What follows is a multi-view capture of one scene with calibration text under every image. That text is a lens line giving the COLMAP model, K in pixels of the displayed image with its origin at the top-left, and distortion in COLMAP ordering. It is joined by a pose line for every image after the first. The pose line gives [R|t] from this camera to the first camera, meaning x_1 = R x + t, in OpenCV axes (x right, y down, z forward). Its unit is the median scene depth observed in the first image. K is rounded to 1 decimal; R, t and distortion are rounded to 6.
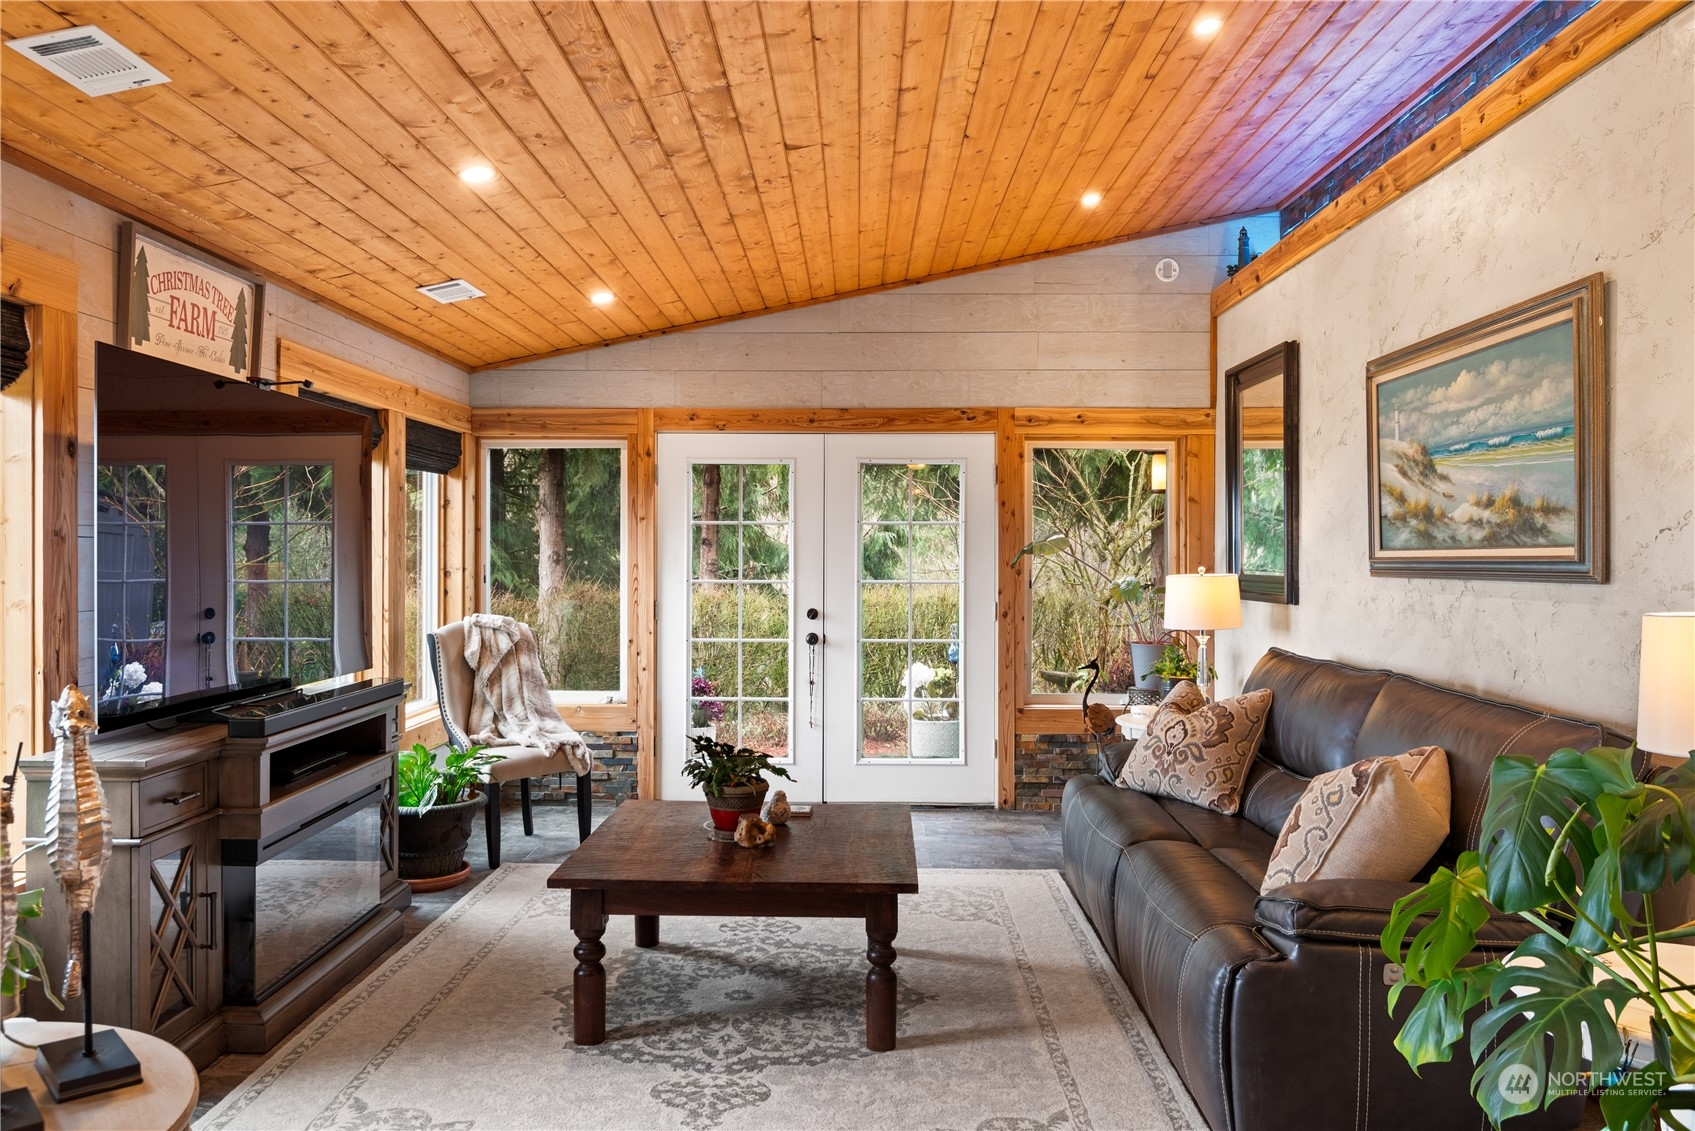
lens RADIAL K [[1233.2, 0, 840.9], [0, 1233.2, 556.8], [0, 0, 1]] dist [-0.022526, -0.001964]
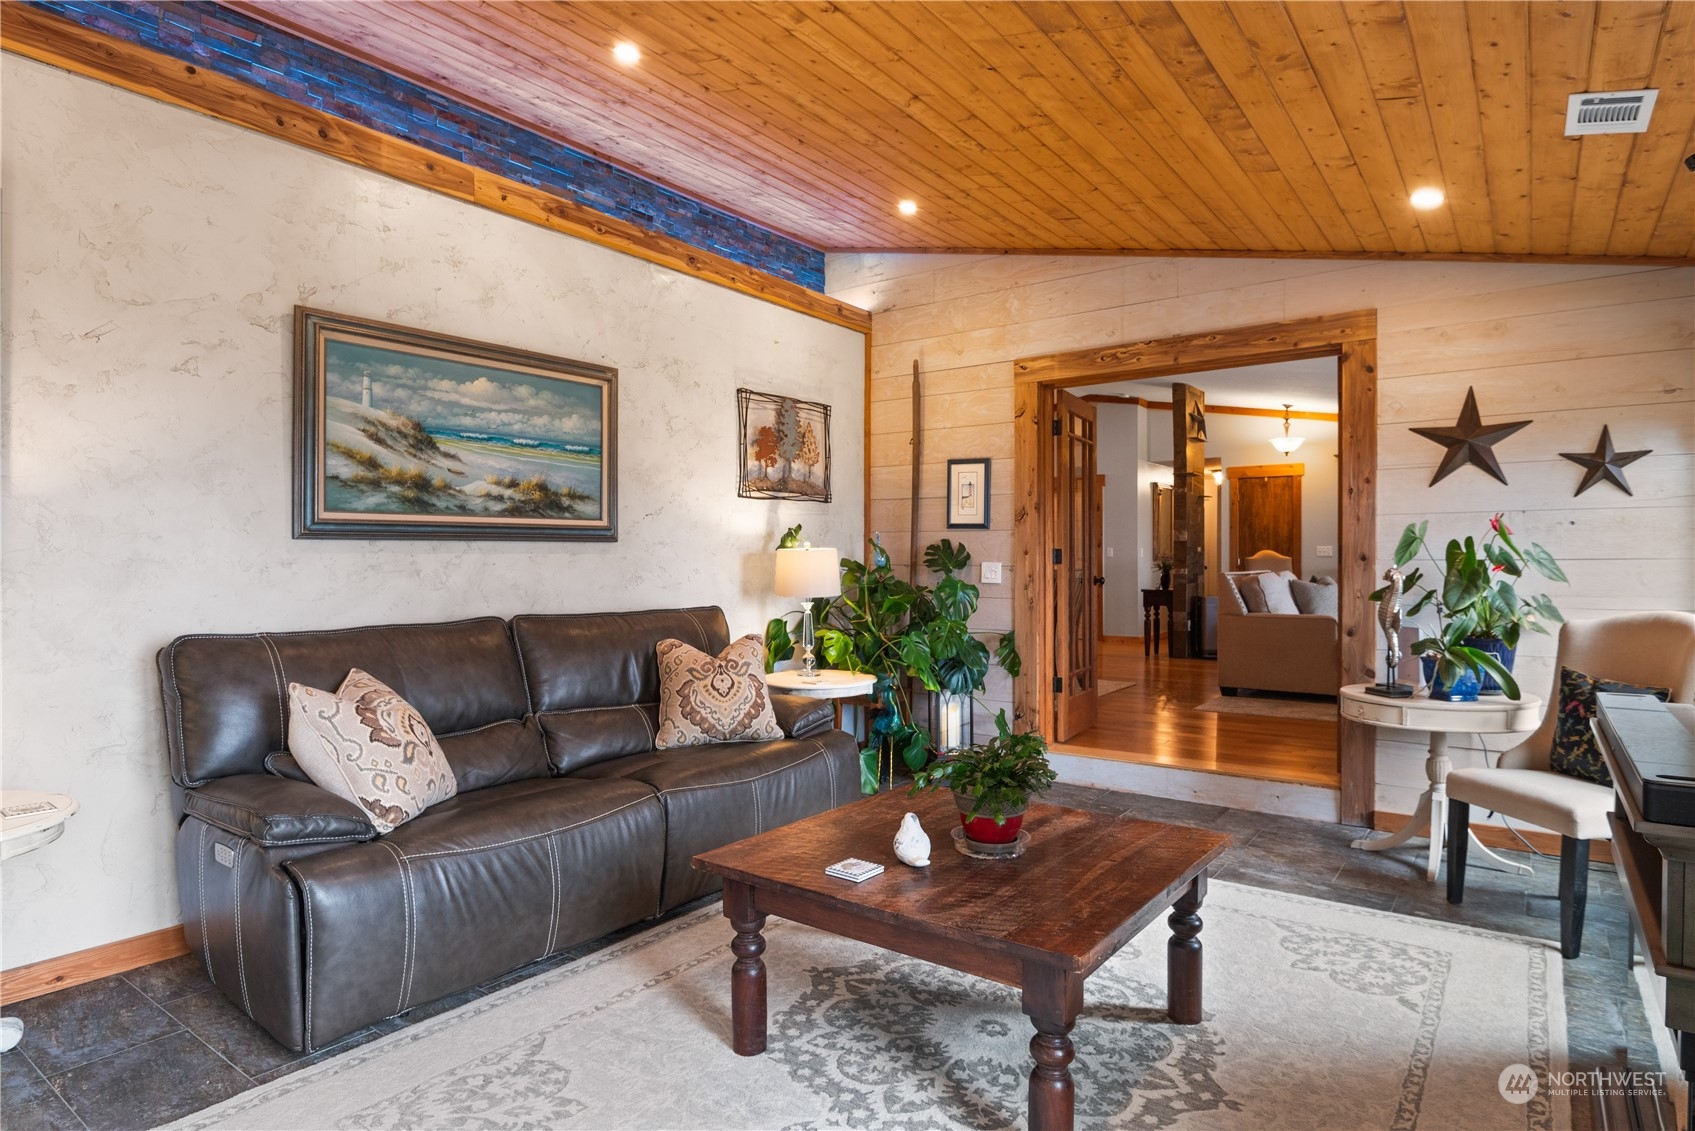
lens RADIAL K [[987.8, 0, 830.6], [0, 987.8, 567.7], [0, 0, 1]] dist [-0.015771, -0.001327]
pose [[-0.820952, -0.006399, 0.570961, -0.373984], [0.000182, 0.999934, 0.011468, 0.034695], [-0.570997, 0.009519, -0.820897, 1.614634]]
